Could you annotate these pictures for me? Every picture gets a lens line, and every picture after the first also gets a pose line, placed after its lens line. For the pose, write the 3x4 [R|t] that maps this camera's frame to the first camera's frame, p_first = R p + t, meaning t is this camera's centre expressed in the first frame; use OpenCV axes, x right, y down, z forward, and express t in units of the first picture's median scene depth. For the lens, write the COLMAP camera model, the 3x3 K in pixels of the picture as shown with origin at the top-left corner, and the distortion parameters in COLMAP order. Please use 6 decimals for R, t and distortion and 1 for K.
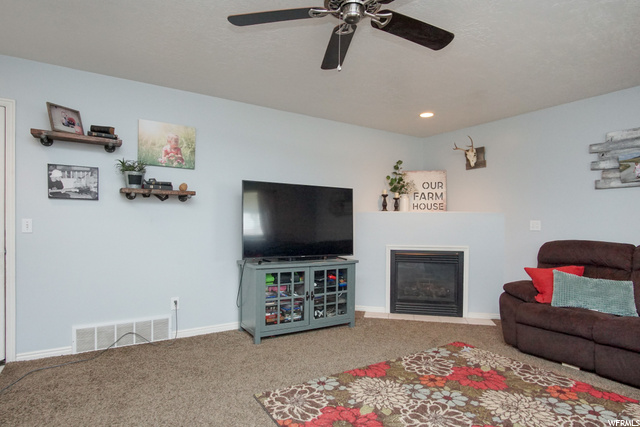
lens RADIAL K [[348.9, 0, 310.8], [0, 348.9, 230.1], [0, 0, 1]] dist [-0.029342, 0.008258]
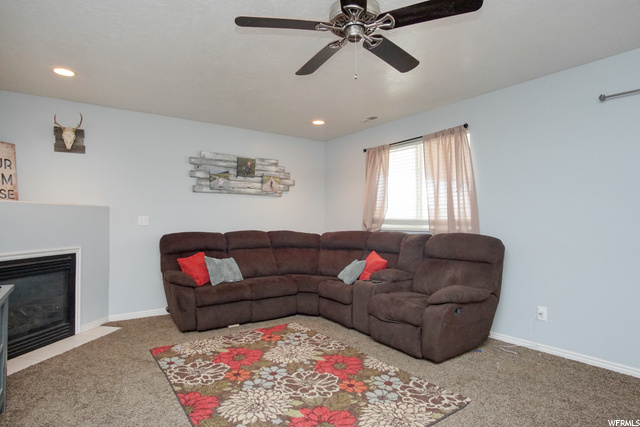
lens RADIAL K [[348.9, 0, 319.2], [0, 348.9, 213.2], [0, 0, 1]] dist [-0.029342, 0.008258]
pose [[-0.057984, 0.008371, 0.998282, -0.550430], [0.013627, 0.999878, -0.007593, -0.024670], [-0.998224, 0.013163, -0.058091, 0.654371]]
